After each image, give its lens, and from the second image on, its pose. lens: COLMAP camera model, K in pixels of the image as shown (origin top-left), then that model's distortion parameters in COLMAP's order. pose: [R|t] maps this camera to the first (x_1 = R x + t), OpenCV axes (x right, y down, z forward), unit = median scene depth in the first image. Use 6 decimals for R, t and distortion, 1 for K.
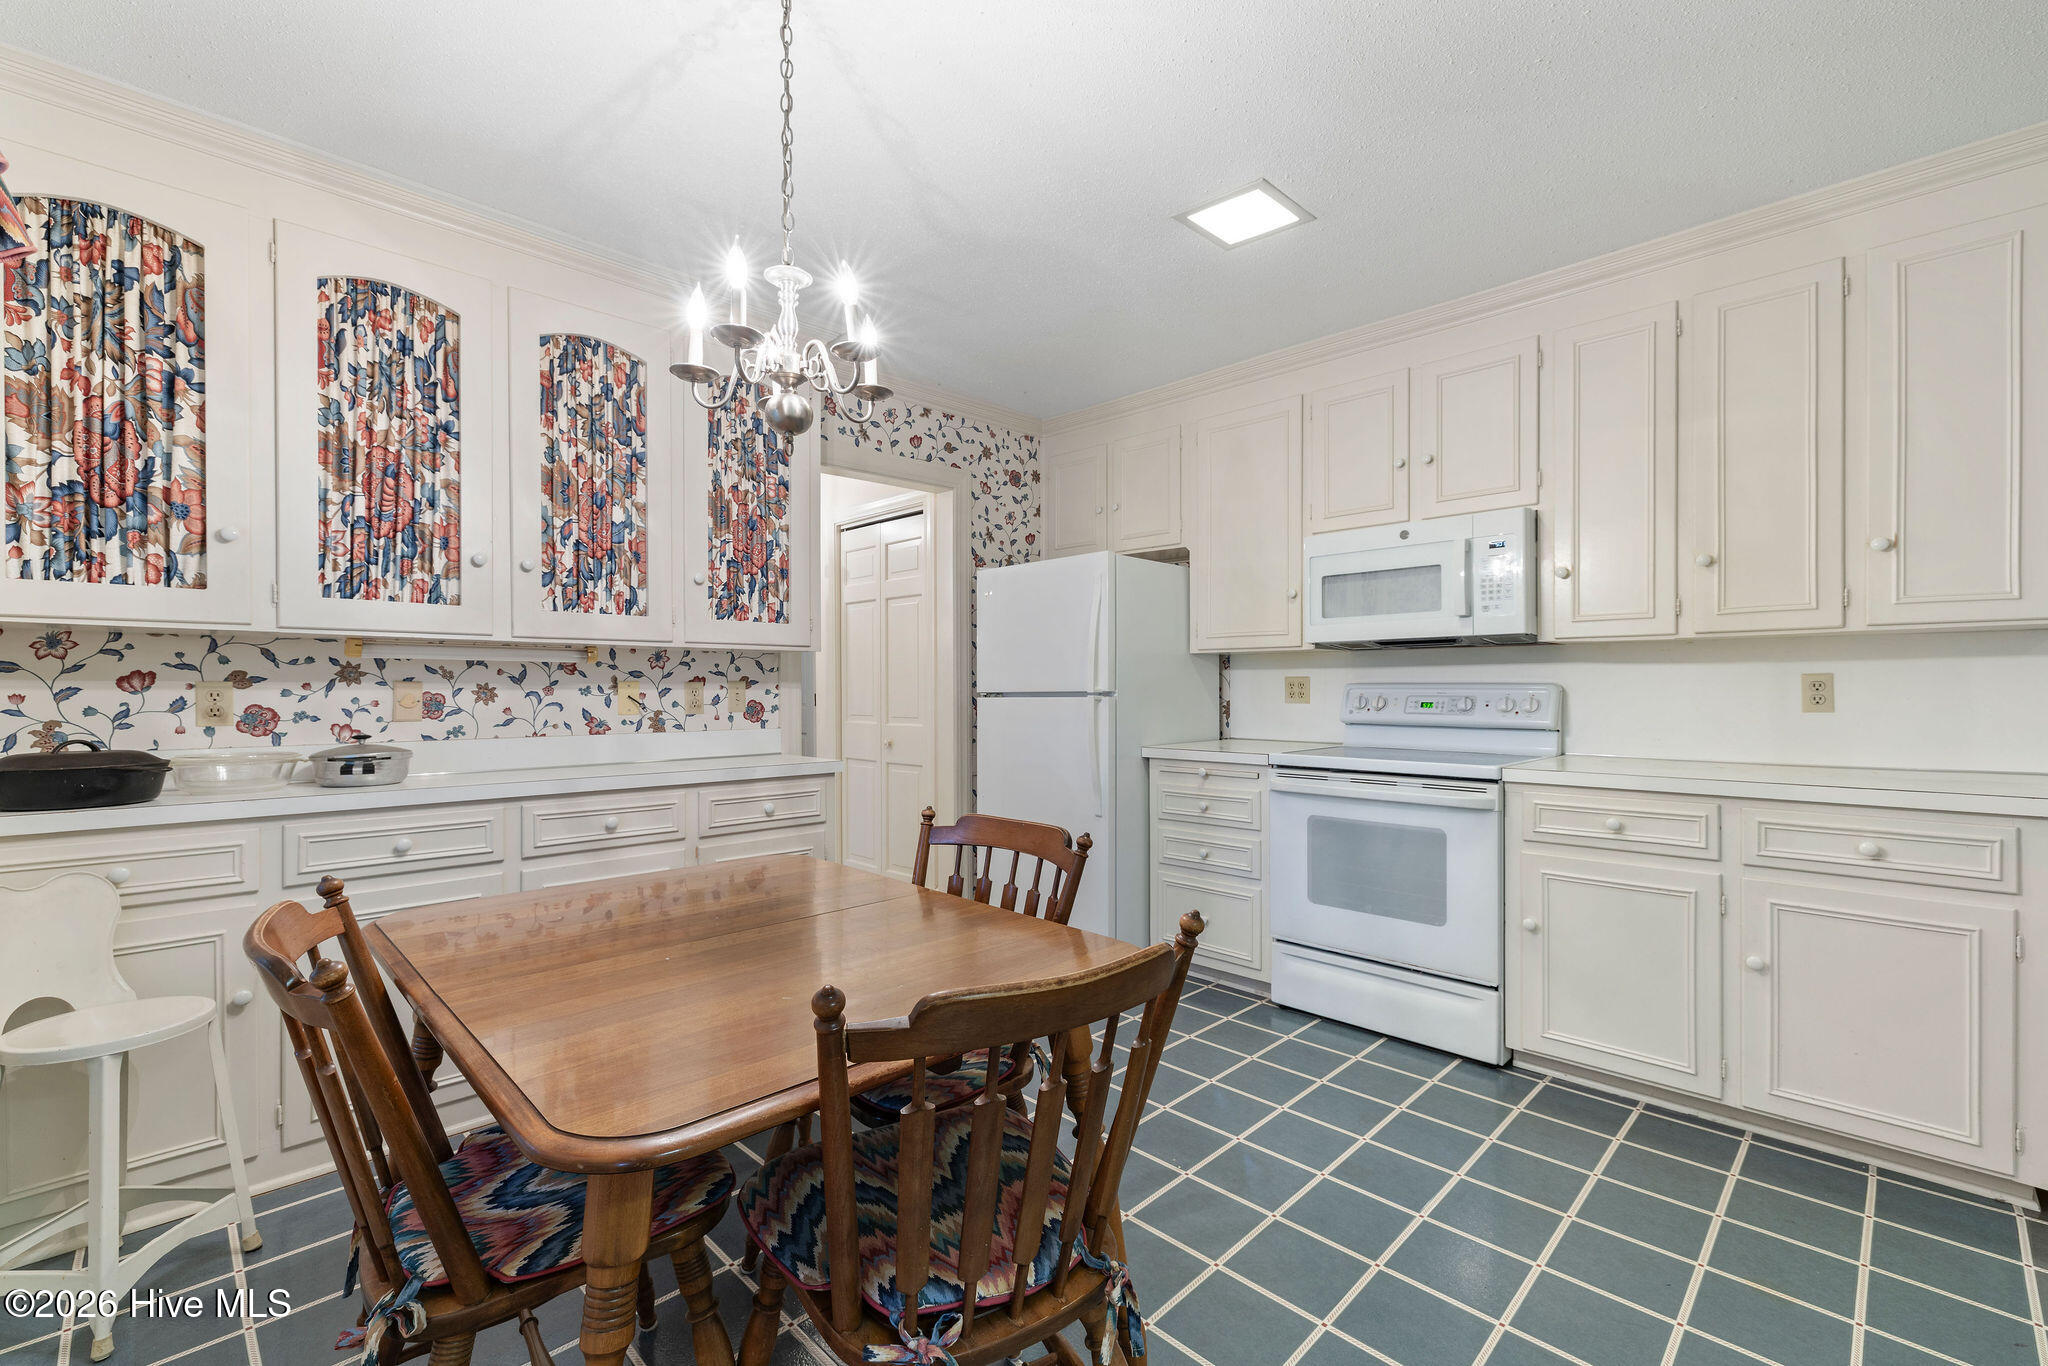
lens RADIAL K [[869.4, 0, 1029.5], [0, 869.4, 681.1], [0, 0, 1]] dist [0.000409, 0.000454]
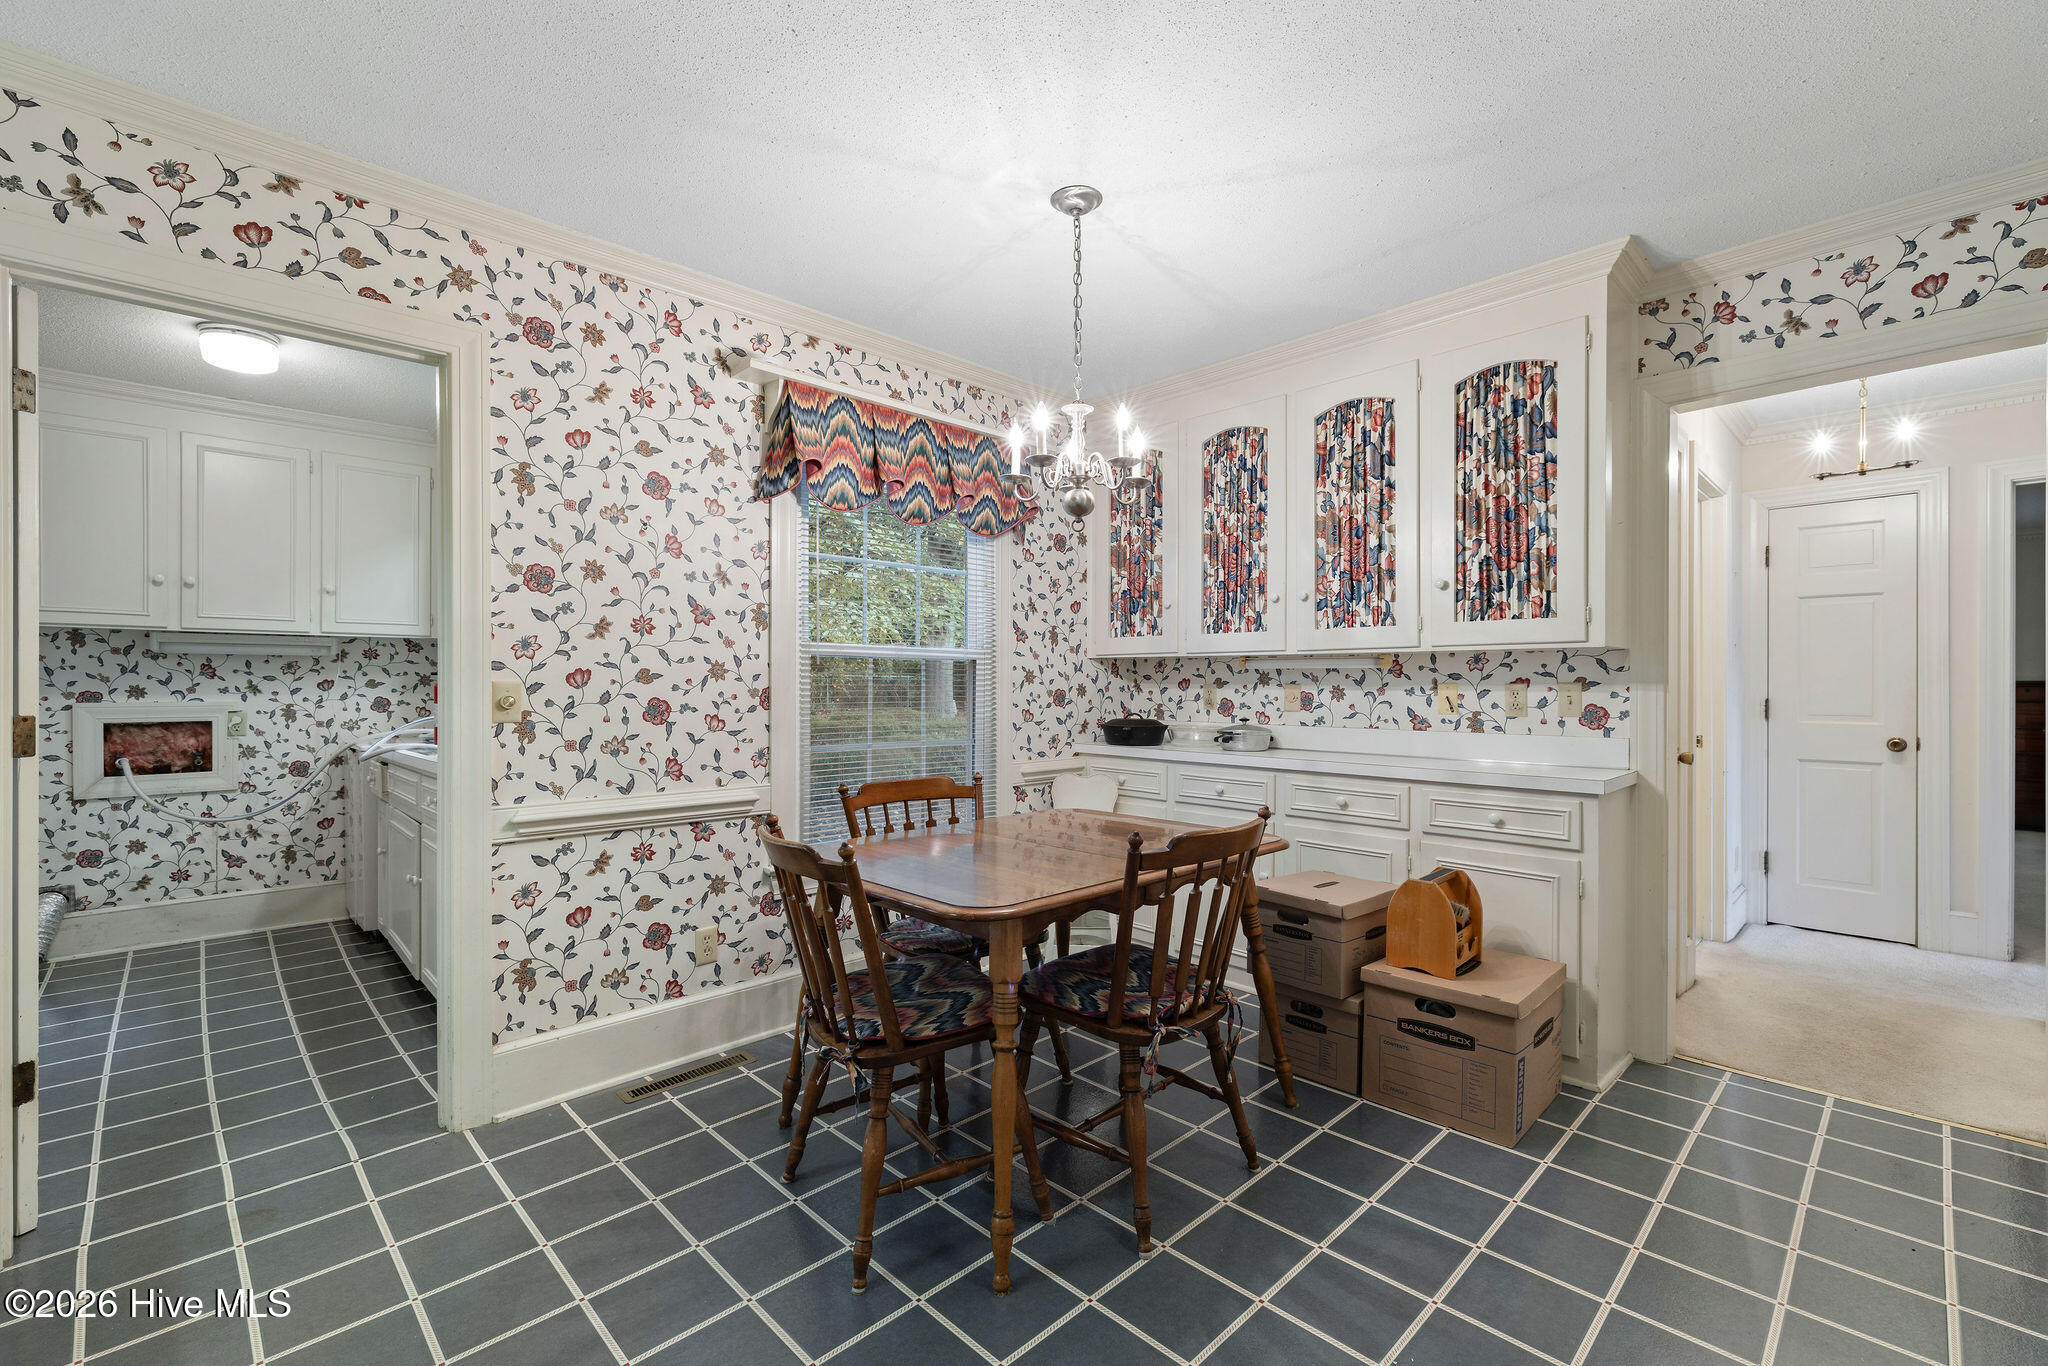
lens RADIAL K [[869.4, 0, 1036.3], [0, 869.4, 685.4], [0, 0, 1]] dist [0.000409, 0.000454]
pose [[-0.003431, -0.004630, -0.999983, 0.687045], [-0.000939, 0.999989, -0.004627, 0.009260], [0.999994, 0.000923, -0.003436, 0.545186]]
